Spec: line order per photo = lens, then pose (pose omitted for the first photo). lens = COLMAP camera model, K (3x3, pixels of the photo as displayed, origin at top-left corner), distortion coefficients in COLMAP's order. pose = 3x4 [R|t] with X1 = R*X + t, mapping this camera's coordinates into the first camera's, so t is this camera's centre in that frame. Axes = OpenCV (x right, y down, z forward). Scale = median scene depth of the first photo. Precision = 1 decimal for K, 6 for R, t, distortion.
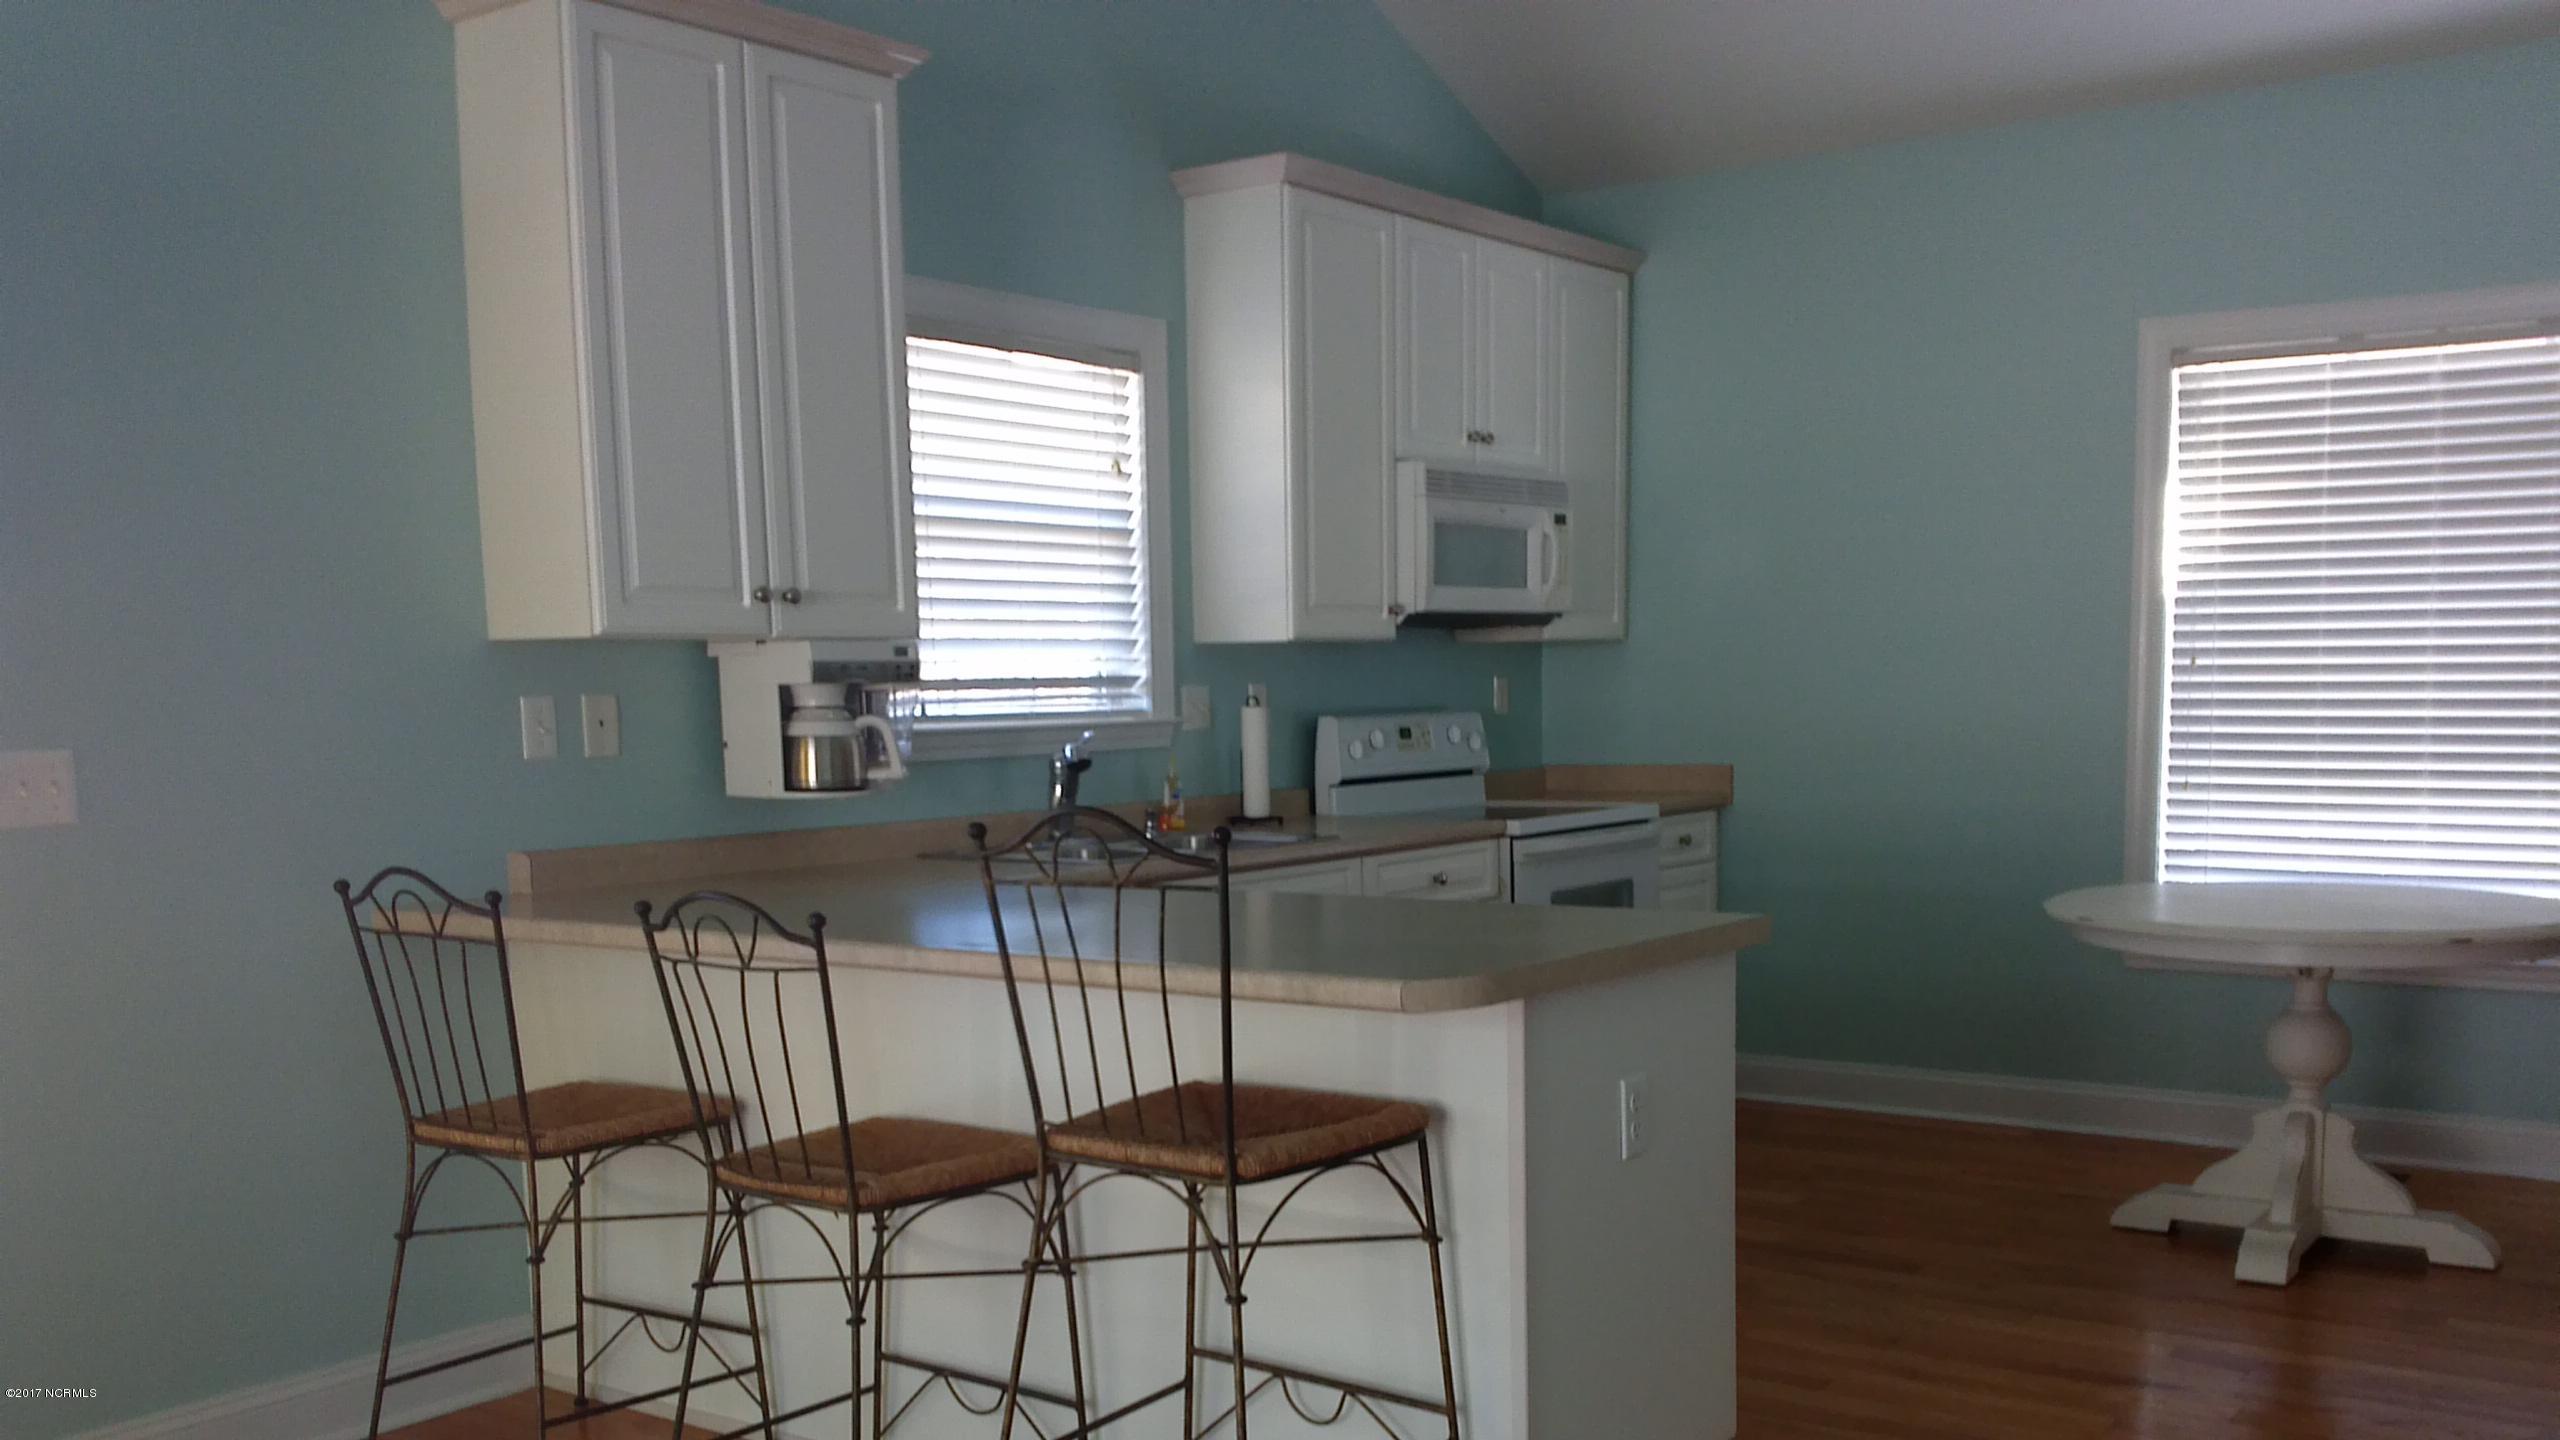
lens RADIAL K [[2407.0, 0, 1278.5], [0, 2407.0, 959.5], [0, 0, 1]] dist [0.066214, -0.000409]
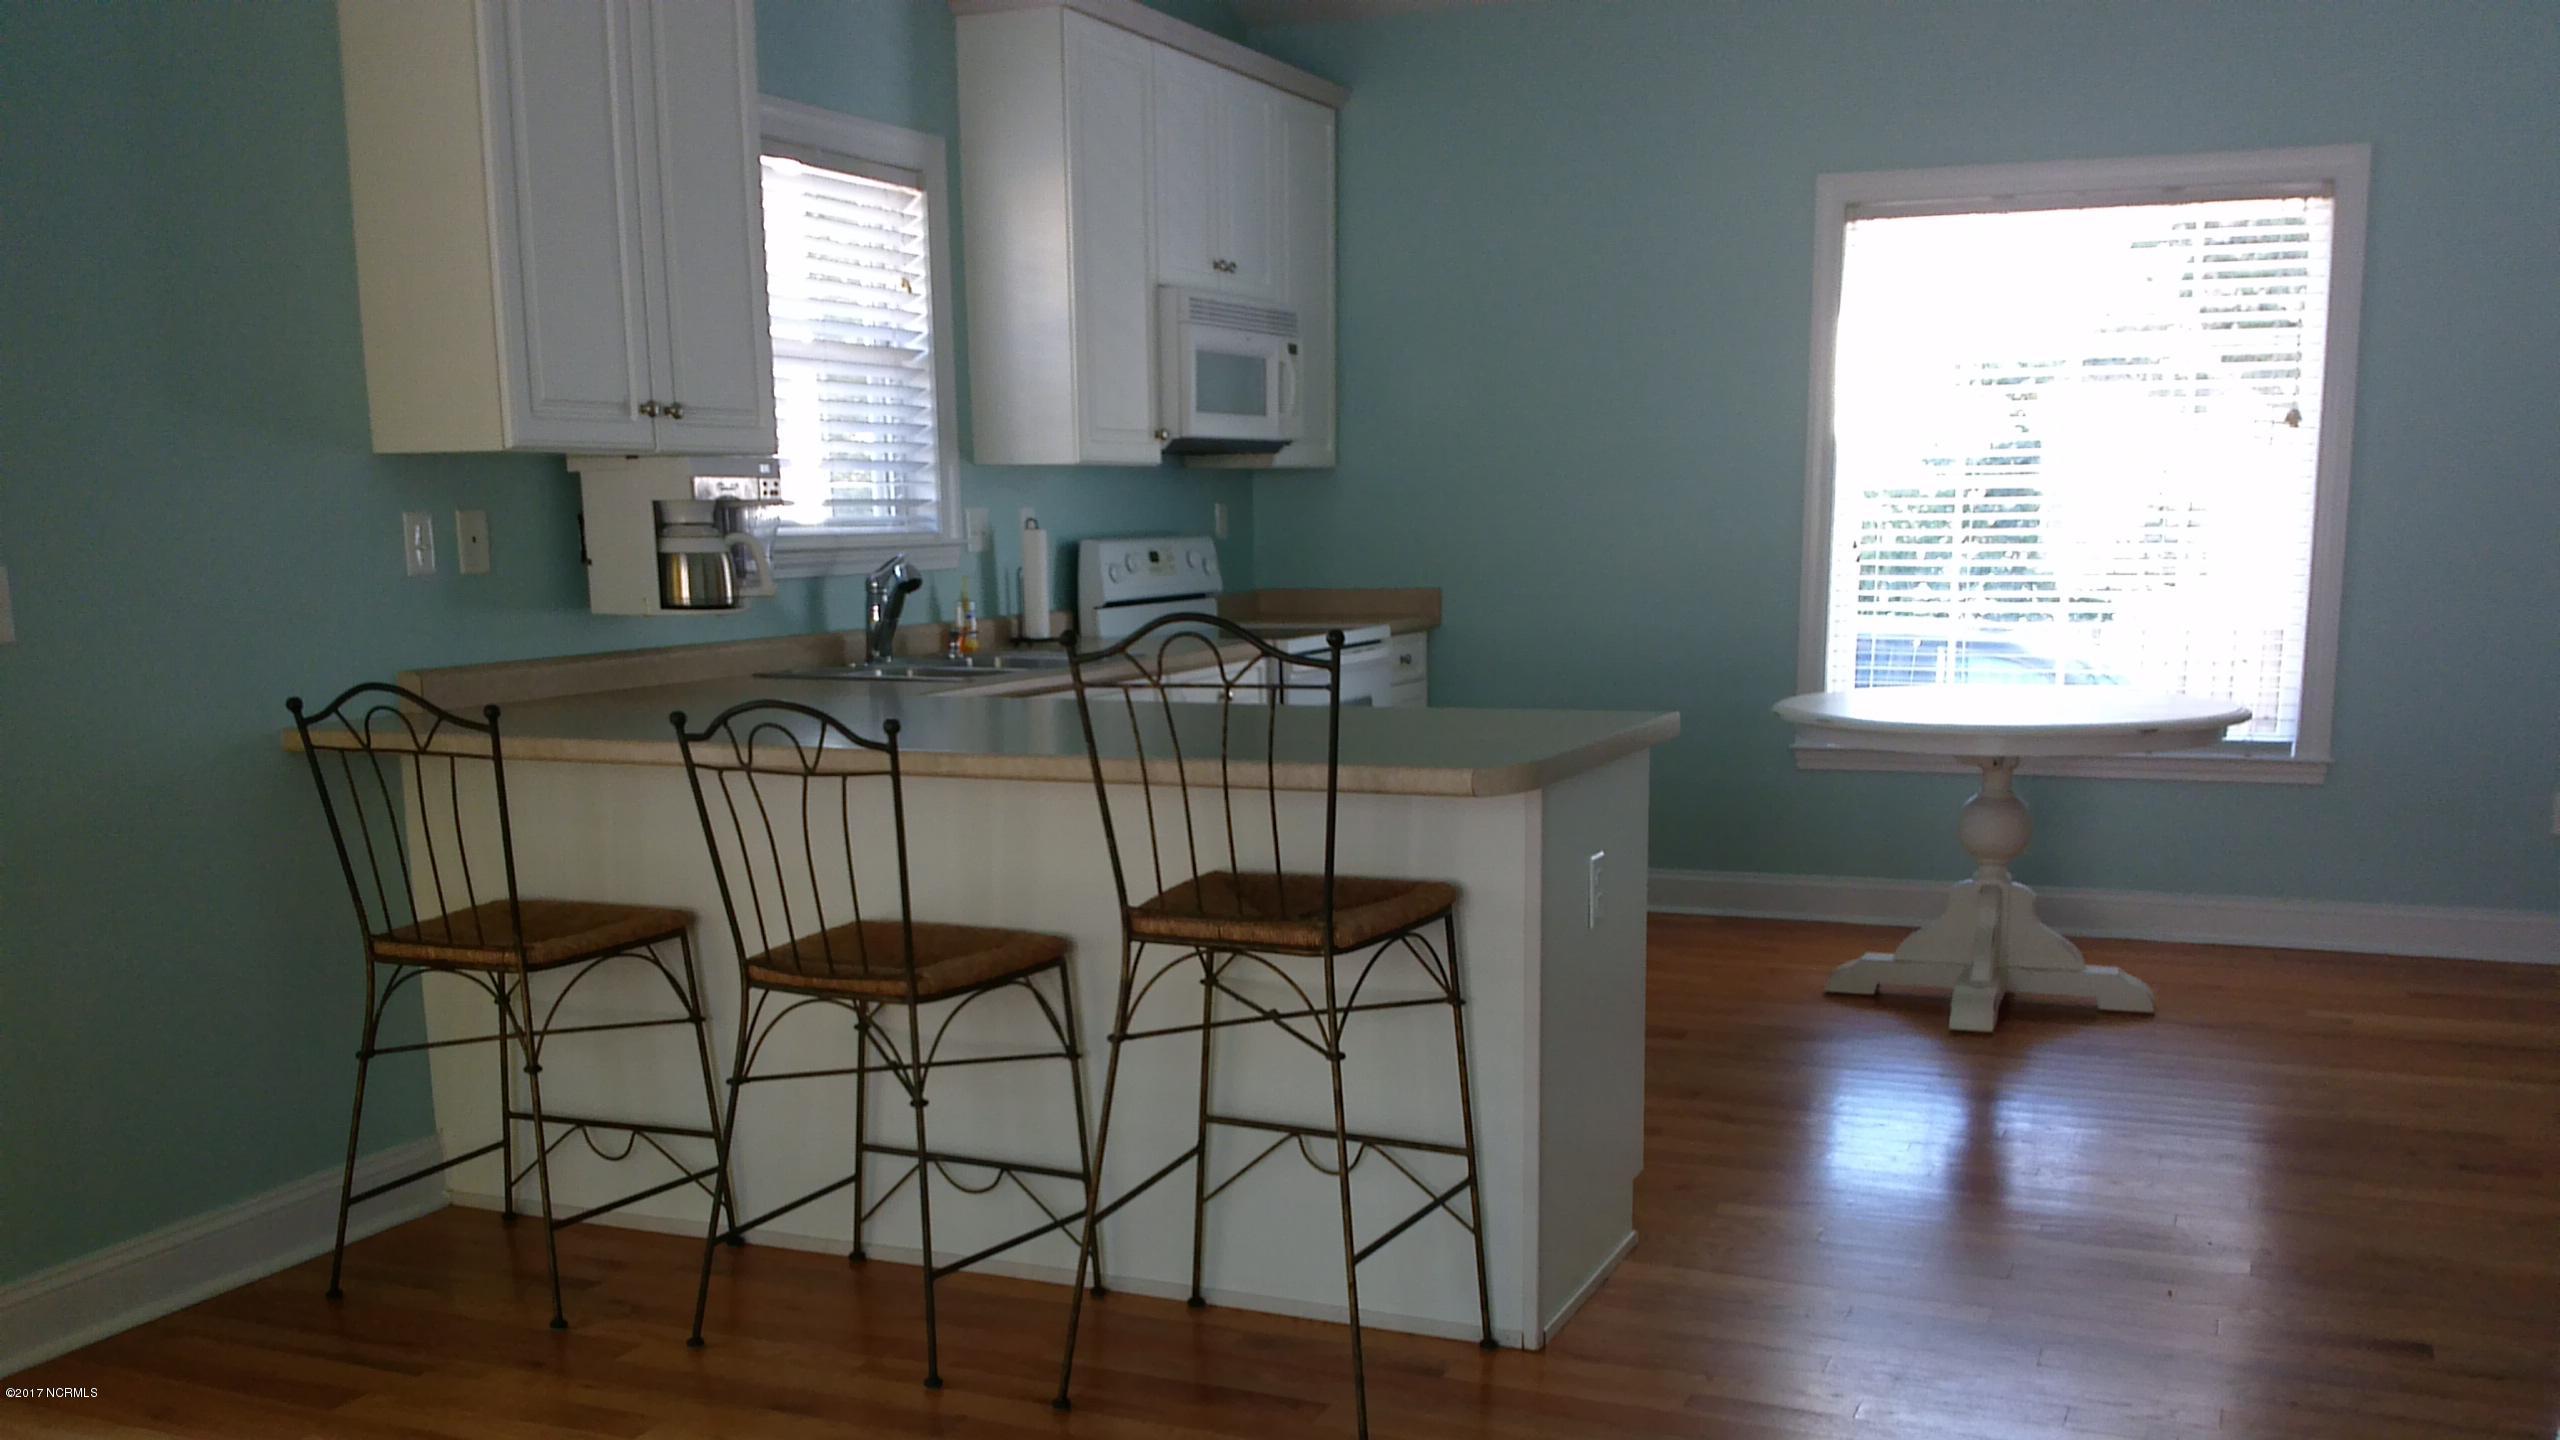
lens RADIAL K [[2382.8, 0, 1289.3], [0, 2382.8, 965.6], [0, 0, 1]] dist [0.224542, -0.749671]
pose [[0.974232, -0.037726, 0.222370, -0.172713], [0.021834, 0.997056, 0.073496, 0.009785], [-0.224488, -0.066746, 0.972188, -0.044221]]
